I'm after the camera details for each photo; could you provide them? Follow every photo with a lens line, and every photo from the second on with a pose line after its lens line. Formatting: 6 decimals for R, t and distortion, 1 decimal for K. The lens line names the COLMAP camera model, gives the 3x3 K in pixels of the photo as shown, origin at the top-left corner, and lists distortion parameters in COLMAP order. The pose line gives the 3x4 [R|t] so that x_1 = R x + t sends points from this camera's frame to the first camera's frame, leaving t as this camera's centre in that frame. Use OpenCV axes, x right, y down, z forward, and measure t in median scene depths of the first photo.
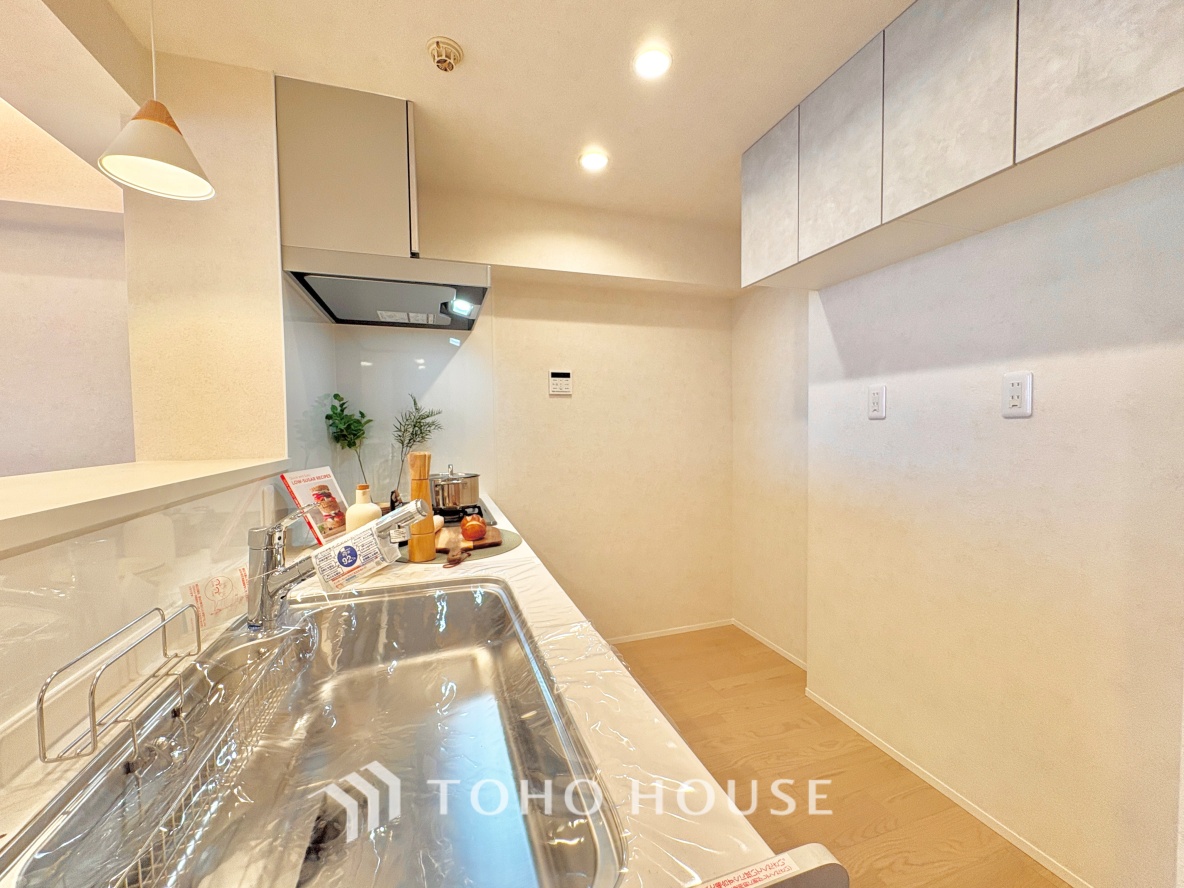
lens RADIAL K [[470.6, 0, 591.3], [0, 470.6, 443.2], [0, 0, 1]] dist [-0.000530, 0.000764]
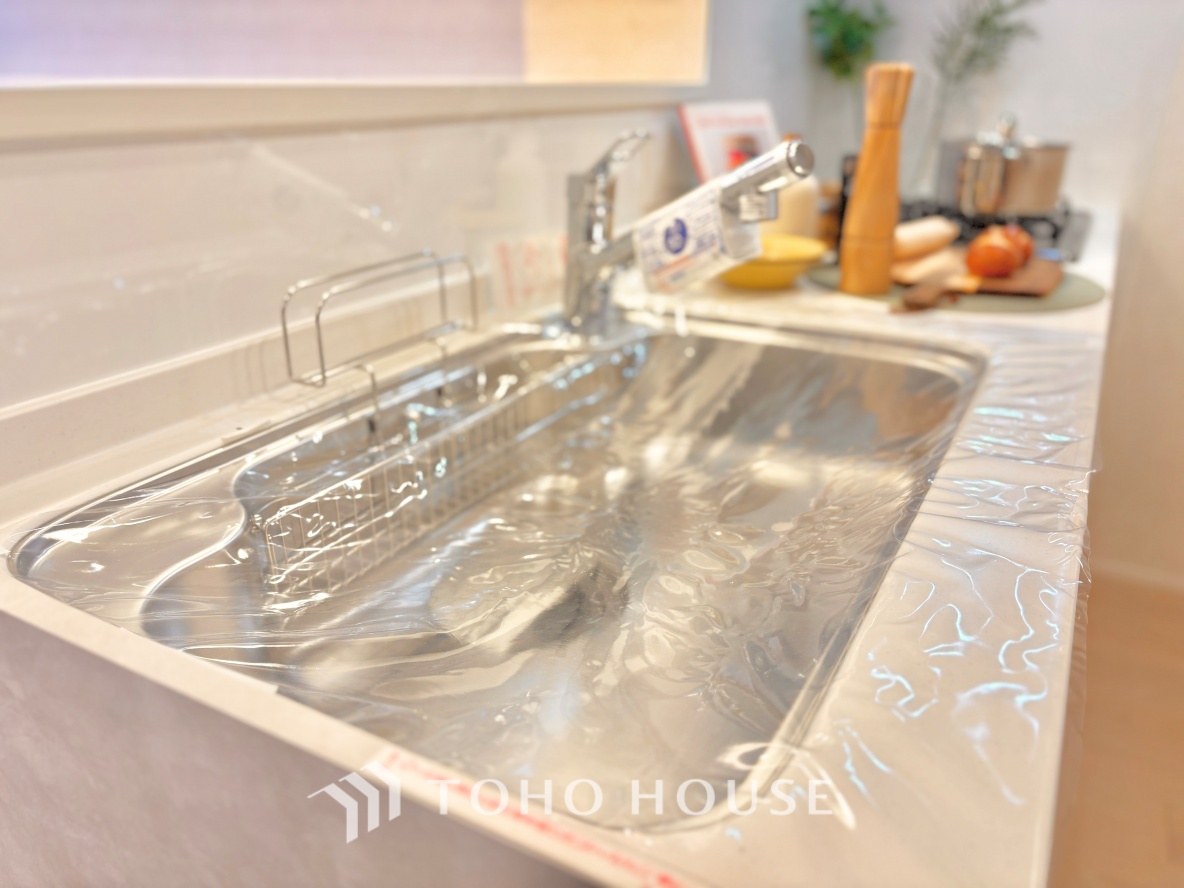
lens RADIAL K [[897.6, 0, 591.8], [0, 897.6, 445.3], [0, 0, 1]] dist [-0.000378, 0.003808]
pose [[0.670222, 0.296265, -0.680463, 0.168697], [-0.039734, 0.929876, 0.365720, 0.060253], [0.741097, -0.218076, 0.634995, 0.129268]]
